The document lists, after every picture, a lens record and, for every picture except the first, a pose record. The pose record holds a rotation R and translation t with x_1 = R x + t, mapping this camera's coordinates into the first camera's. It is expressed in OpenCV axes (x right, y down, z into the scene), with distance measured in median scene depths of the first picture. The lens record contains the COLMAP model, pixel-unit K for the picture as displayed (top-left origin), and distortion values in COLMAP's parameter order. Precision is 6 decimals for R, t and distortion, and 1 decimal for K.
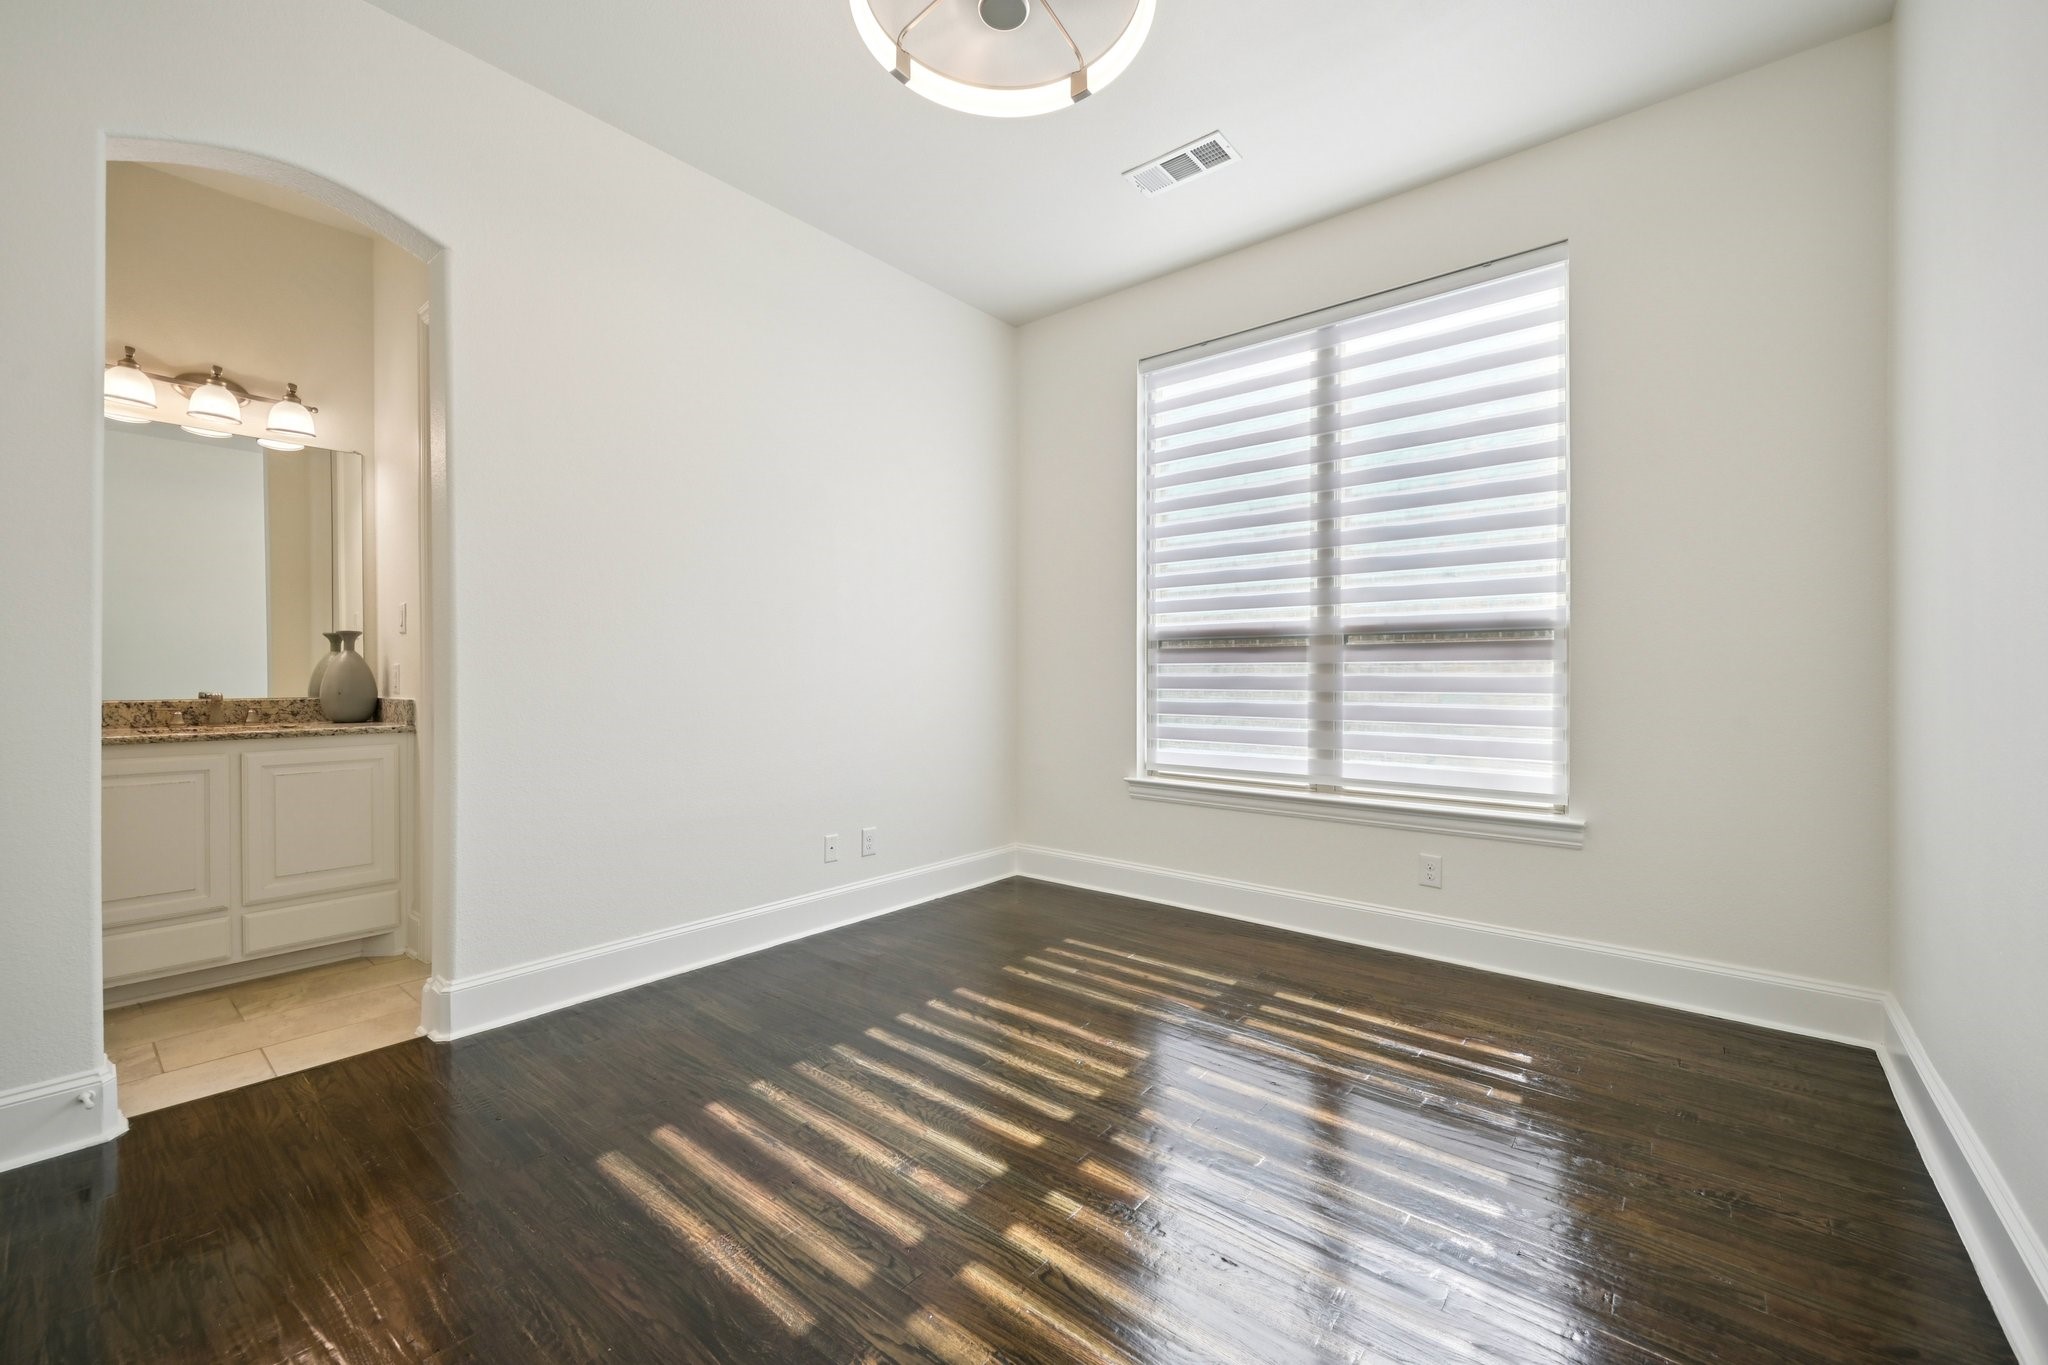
lens RADIAL K [[804.0, 0, 1024.0], [0, 804.0, 682.5], [0, 0, 1]] dist [-0.000267, 0.000085]
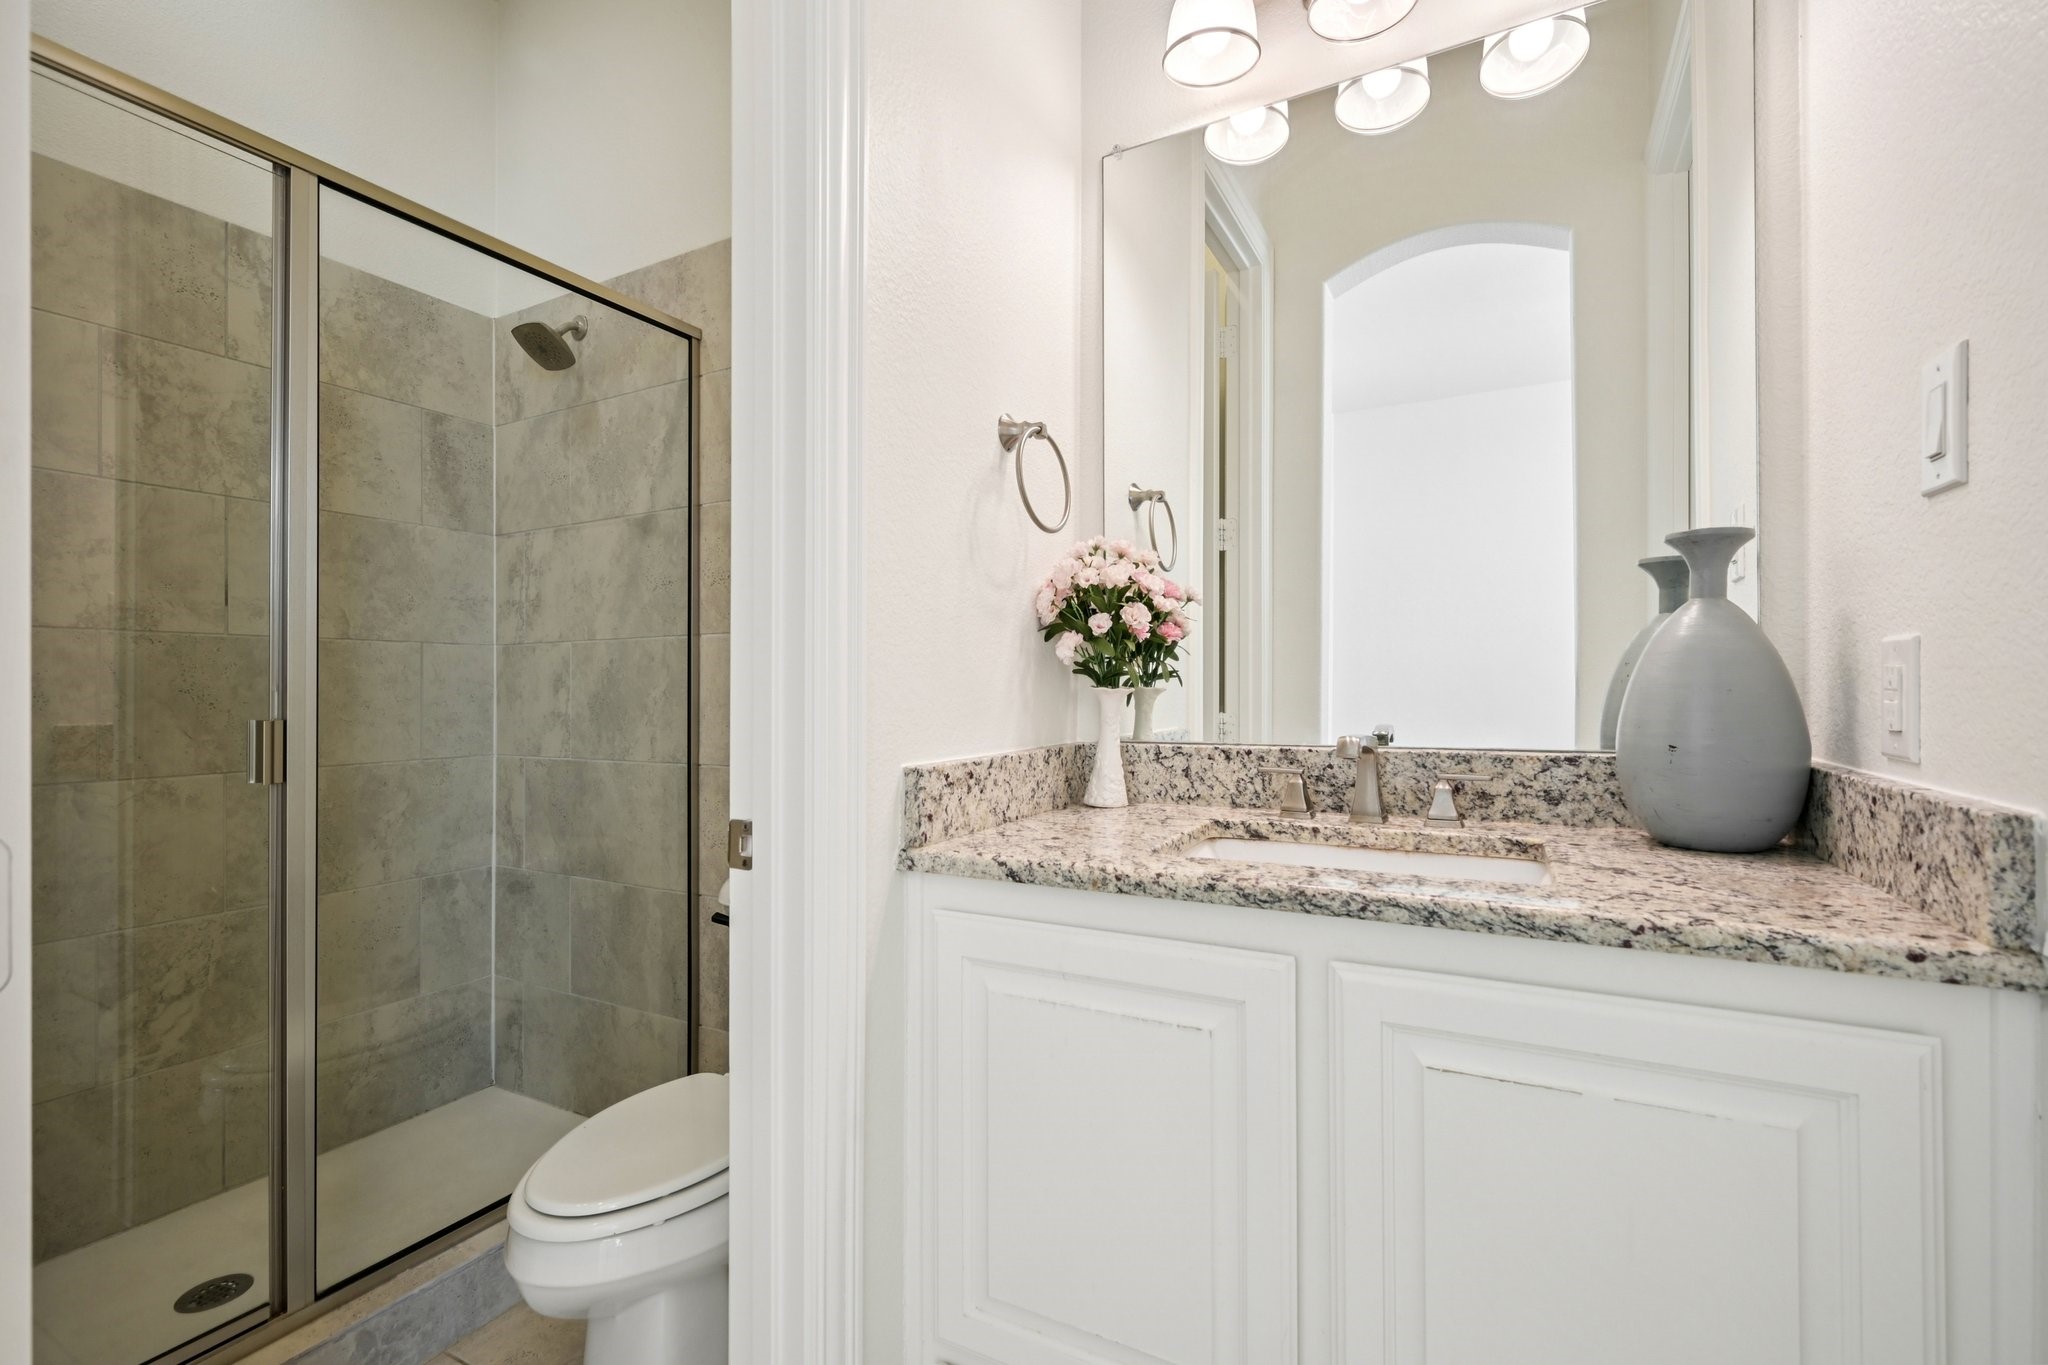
lens RADIAL K [[893.1, 0, 1024.0], [0, 893.1, 682.5], [0, 0, 1]] dist [0.002834, 0.000022]
pose [[0.195149, -0.005122, -0.980760, -0.569039], [-0.002172, 0.999982, -0.005654, -0.006921], [0.980771, 0.003233, 0.195134, 0.692115]]
